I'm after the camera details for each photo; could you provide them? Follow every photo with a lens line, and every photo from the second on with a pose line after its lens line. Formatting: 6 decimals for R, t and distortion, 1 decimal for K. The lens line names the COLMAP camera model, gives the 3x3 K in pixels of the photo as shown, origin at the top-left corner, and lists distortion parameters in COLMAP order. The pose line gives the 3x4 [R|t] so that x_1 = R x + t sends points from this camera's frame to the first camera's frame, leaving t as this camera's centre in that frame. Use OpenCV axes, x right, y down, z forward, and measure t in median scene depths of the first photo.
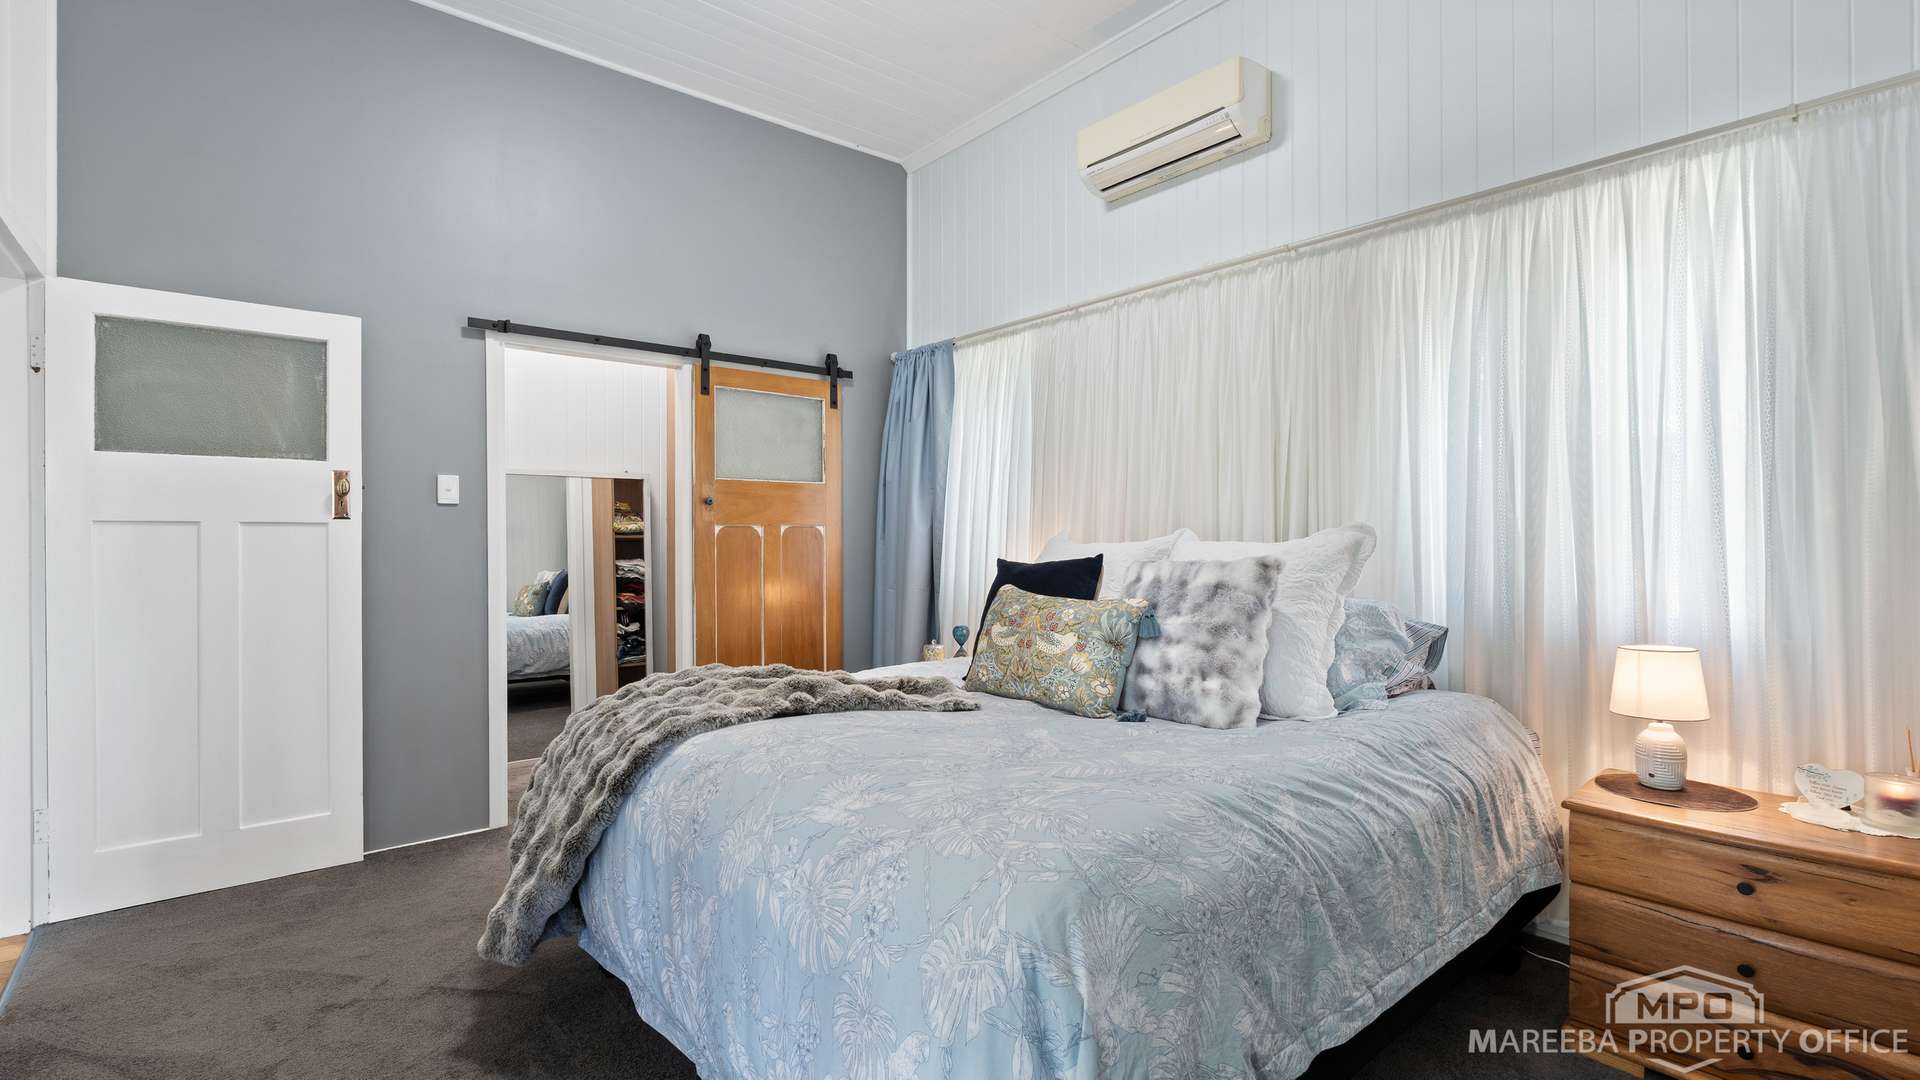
lens RADIAL K [[870.6, 0, 946.6], [0, 870.6, 541.9], [0, 0, 1]] dist [-0.000751, -0.000184]
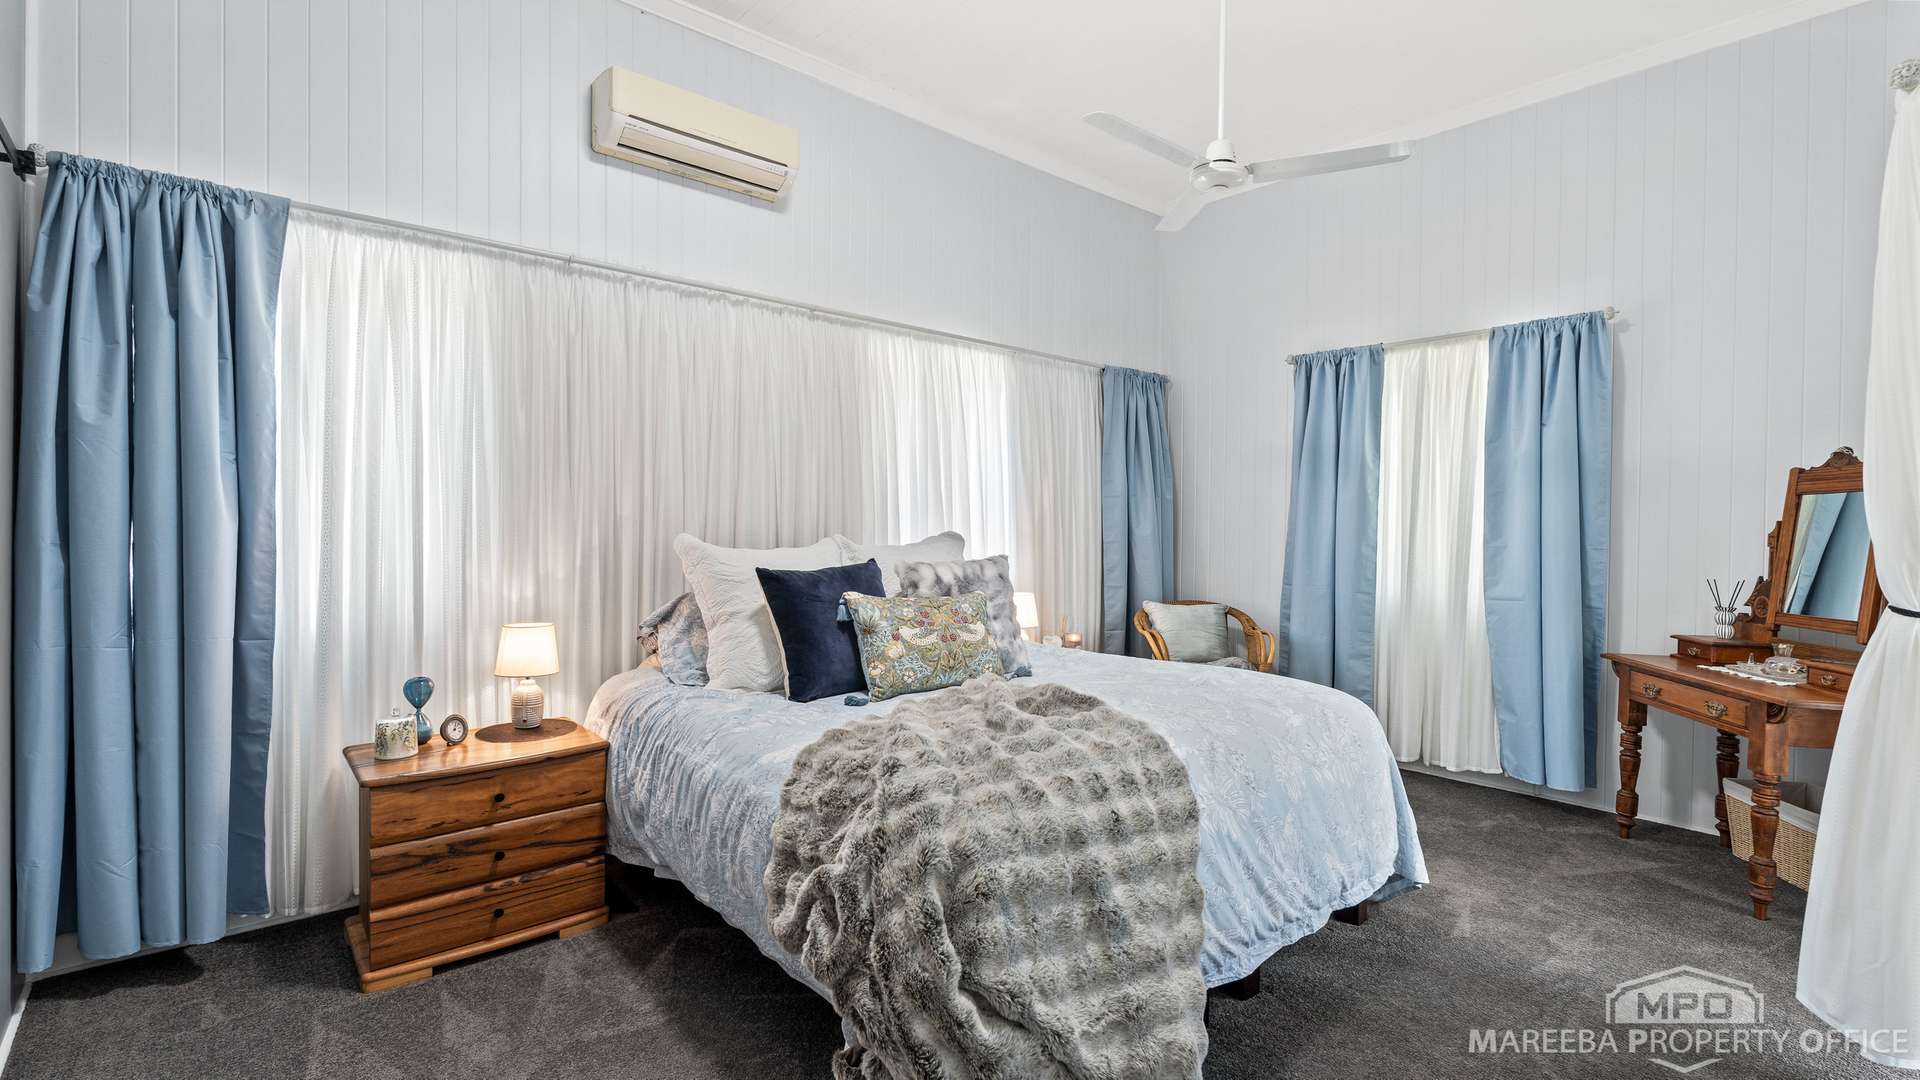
lens RADIAL K [[870.6, 0, 947.1], [0, 870.6, 539.8], [0, 0, 1]] dist [-0.000751, -0.000184]
pose [[-0.013714, -0.007235, 0.999880, -0.637972], [-0.011275, 0.999911, 0.007080, -0.013441], [-0.999842, -0.011176, -0.013794, 0.607134]]
